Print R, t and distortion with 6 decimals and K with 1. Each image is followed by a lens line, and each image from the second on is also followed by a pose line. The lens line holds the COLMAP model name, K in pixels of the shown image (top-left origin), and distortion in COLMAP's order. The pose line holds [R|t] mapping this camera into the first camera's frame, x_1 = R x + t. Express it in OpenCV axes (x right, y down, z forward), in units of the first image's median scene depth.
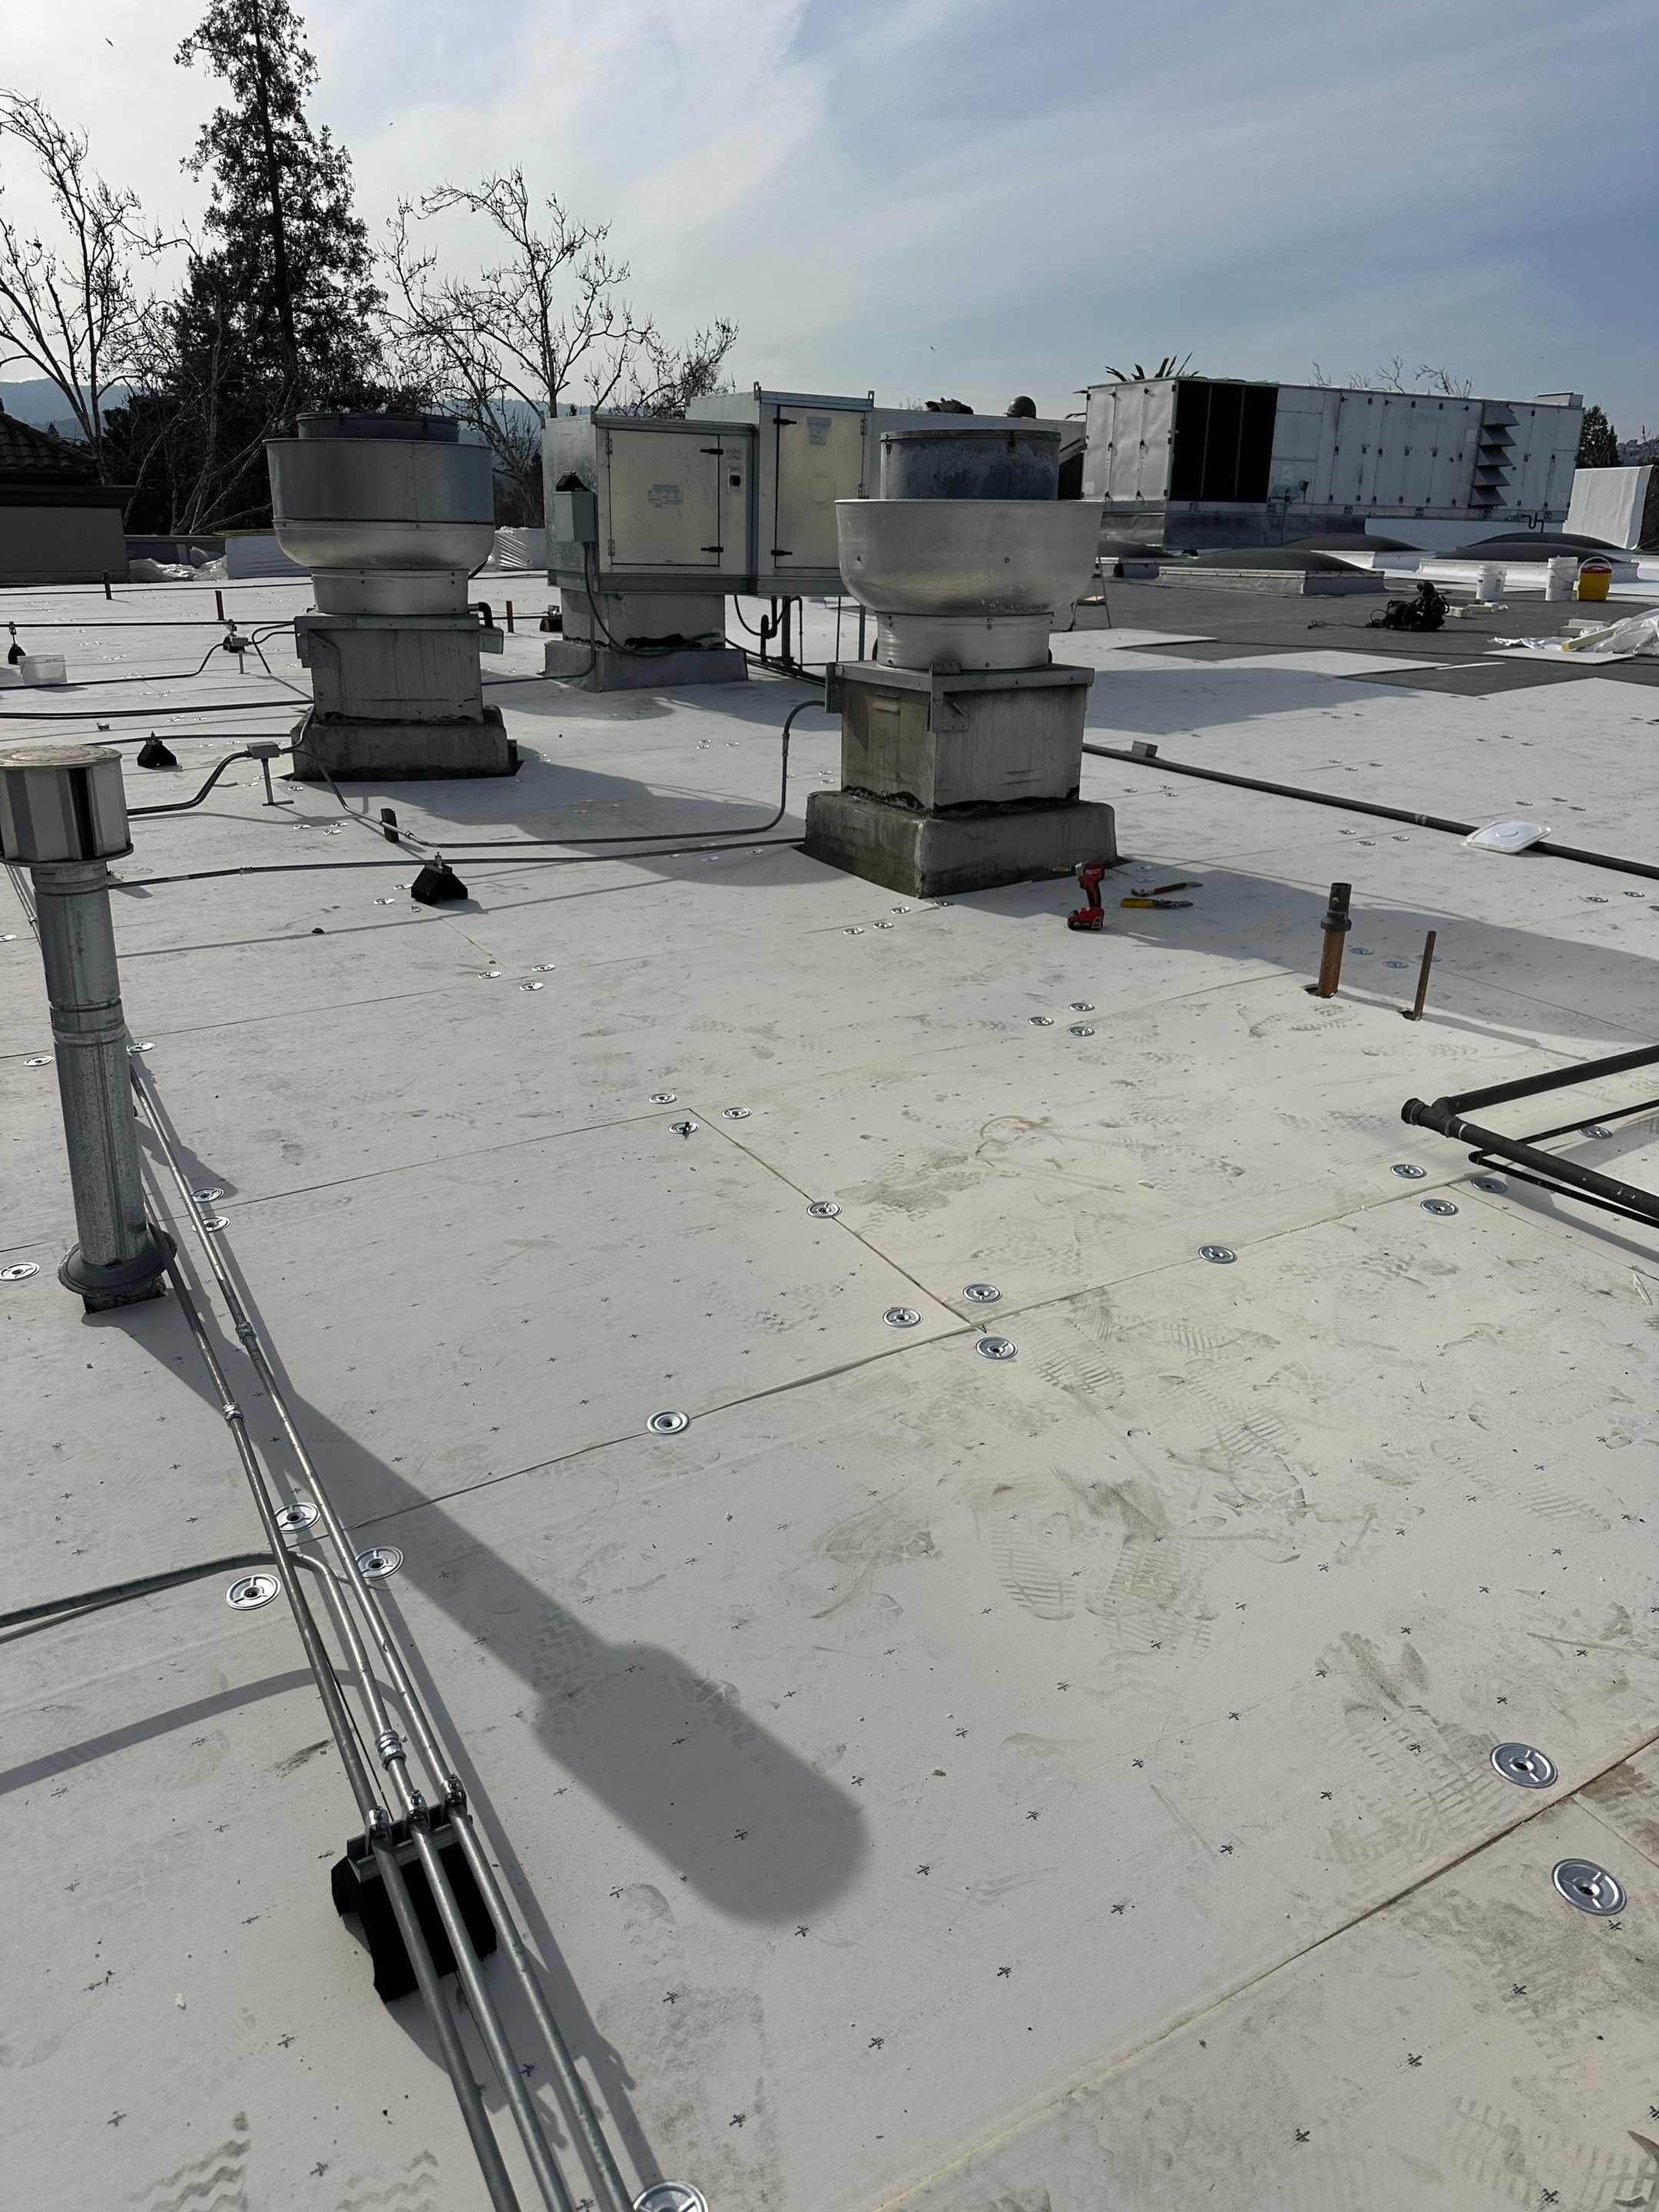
lens RADIAL K [[1523.7, 0, 842.1], [0, 1523.7, 1116.5], [0, 0, 1]] dist [0.017014, -0.025807]
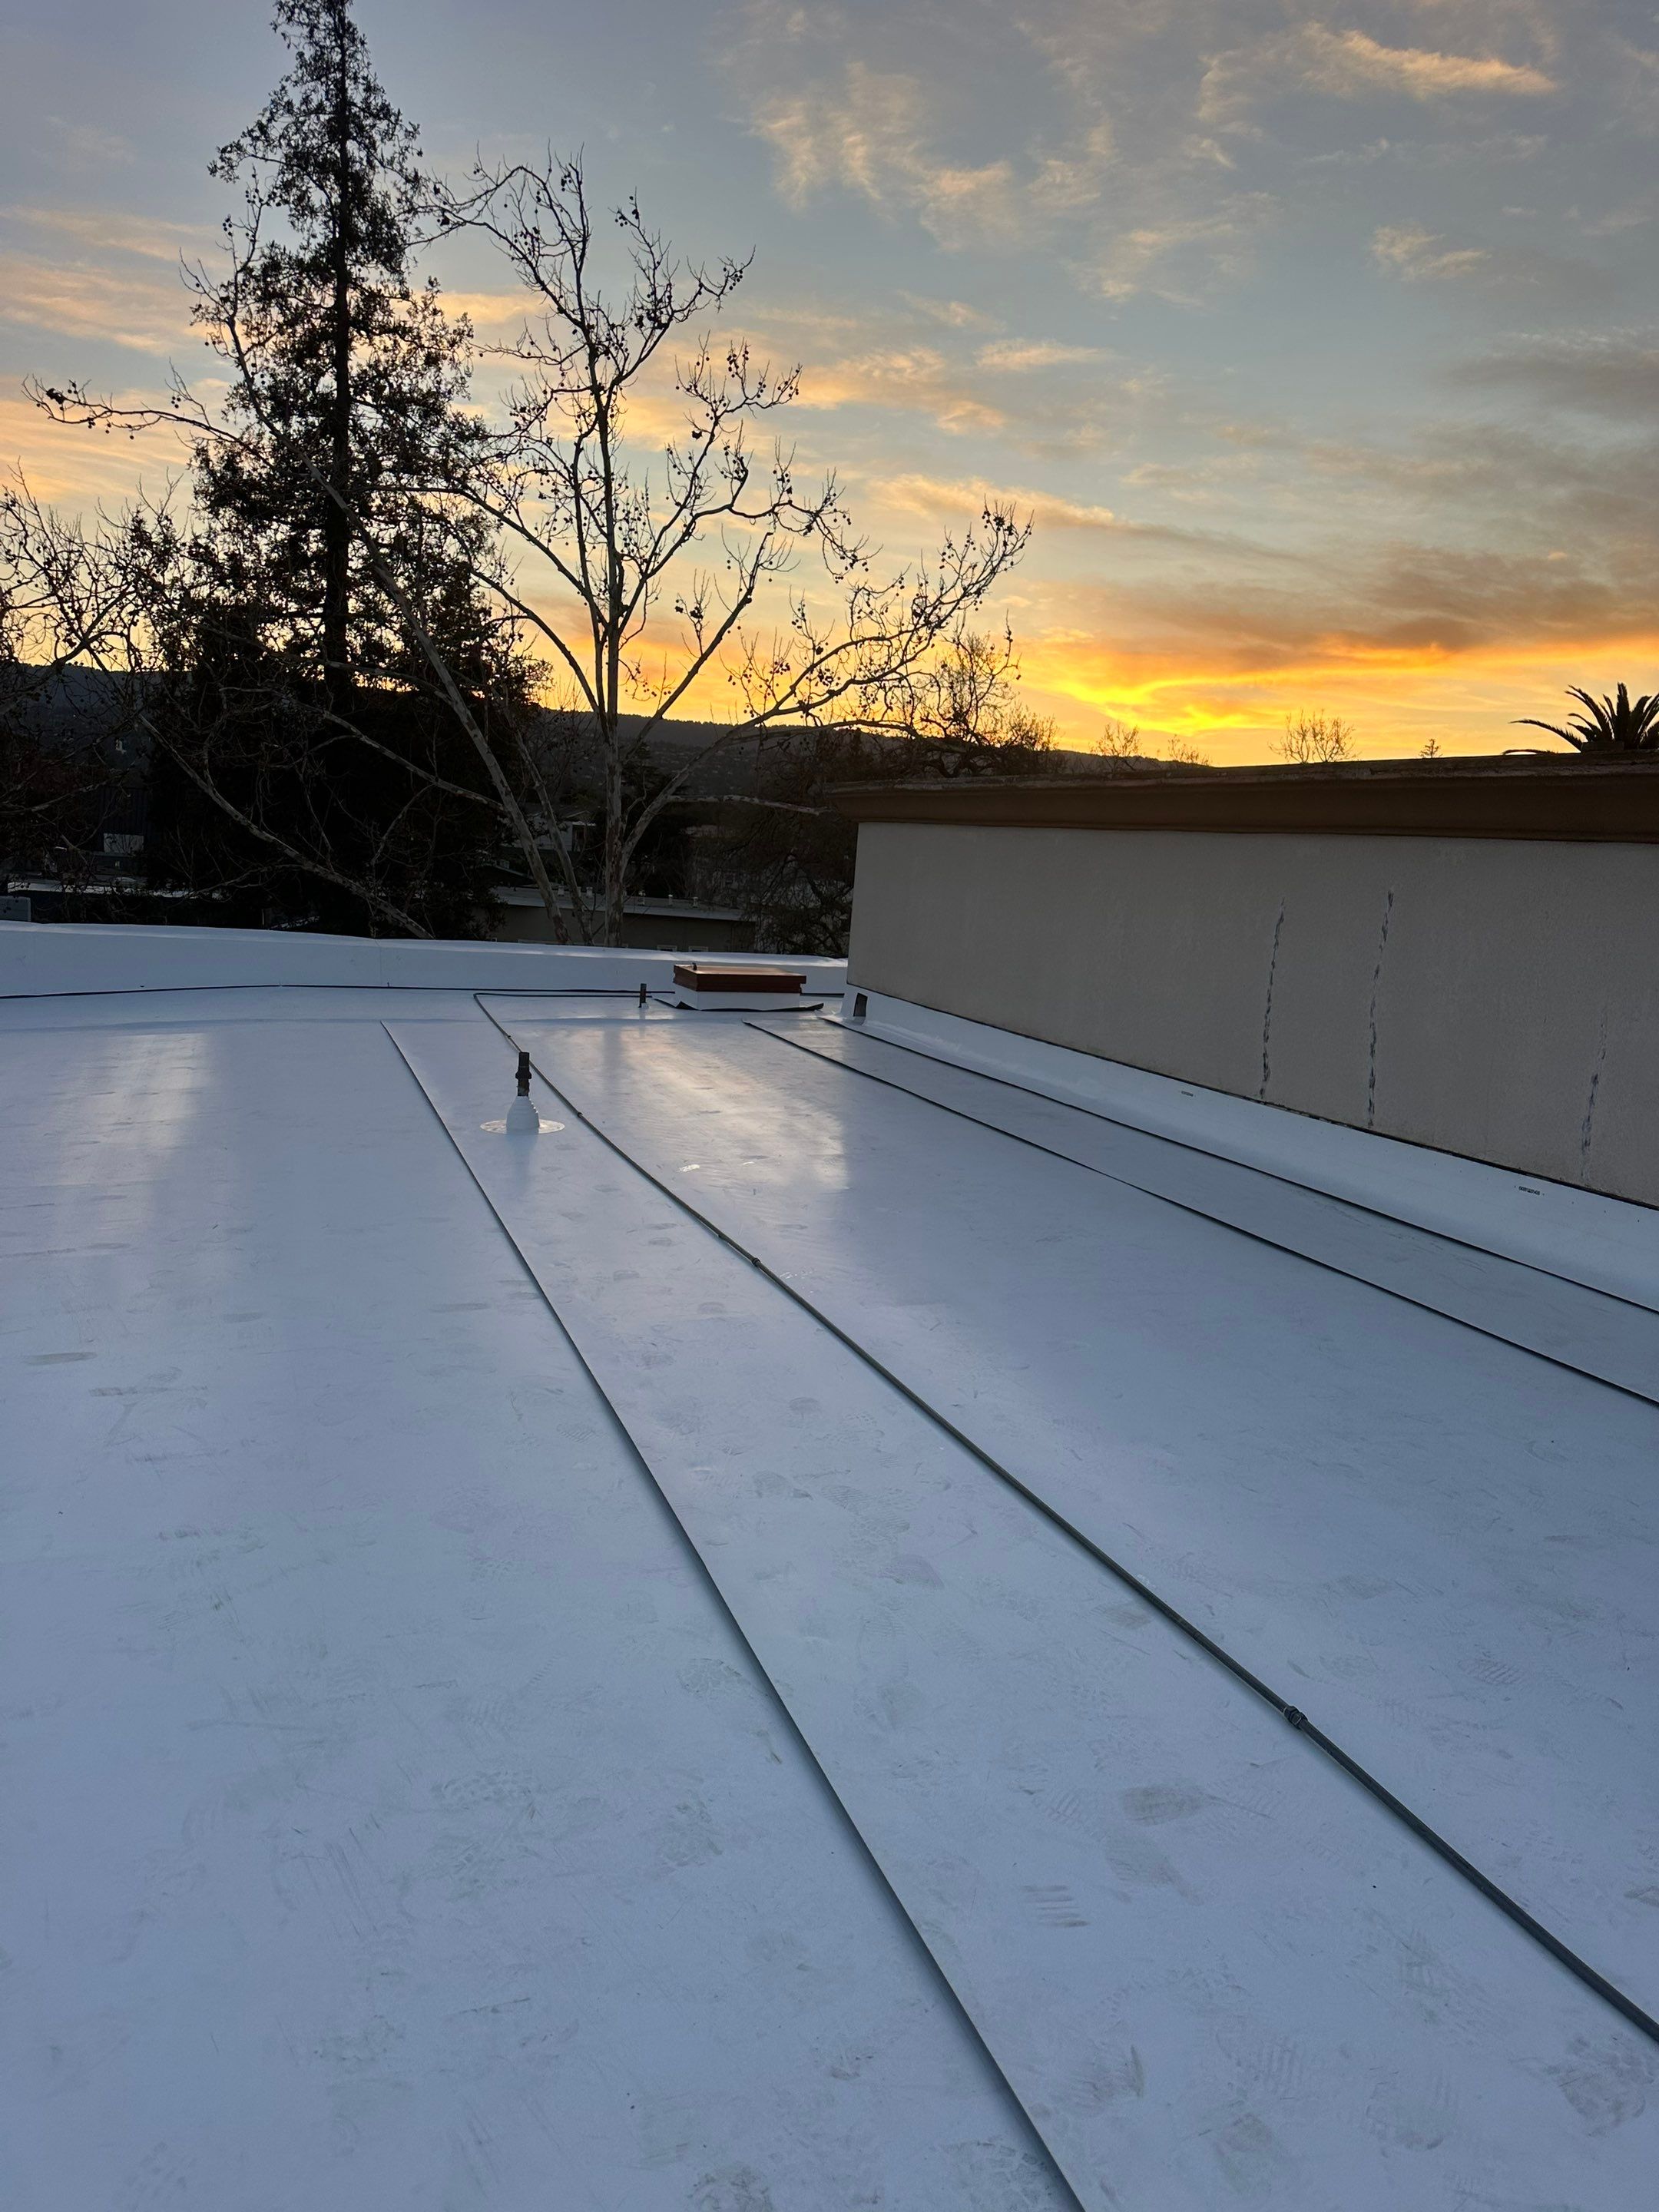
lens RADIAL K [[1523.7, 0, 827.0], [0, 1523.7, 1114.0], [0, 0, 1]] dist [0.017014, -0.025807]
pose [[0.981848, 0.088956, -0.167517, -0.037793], [-0.118867, 0.976828, -0.177981, -0.269571], [0.147803, 0.194662, 0.969671, 0.617299]]
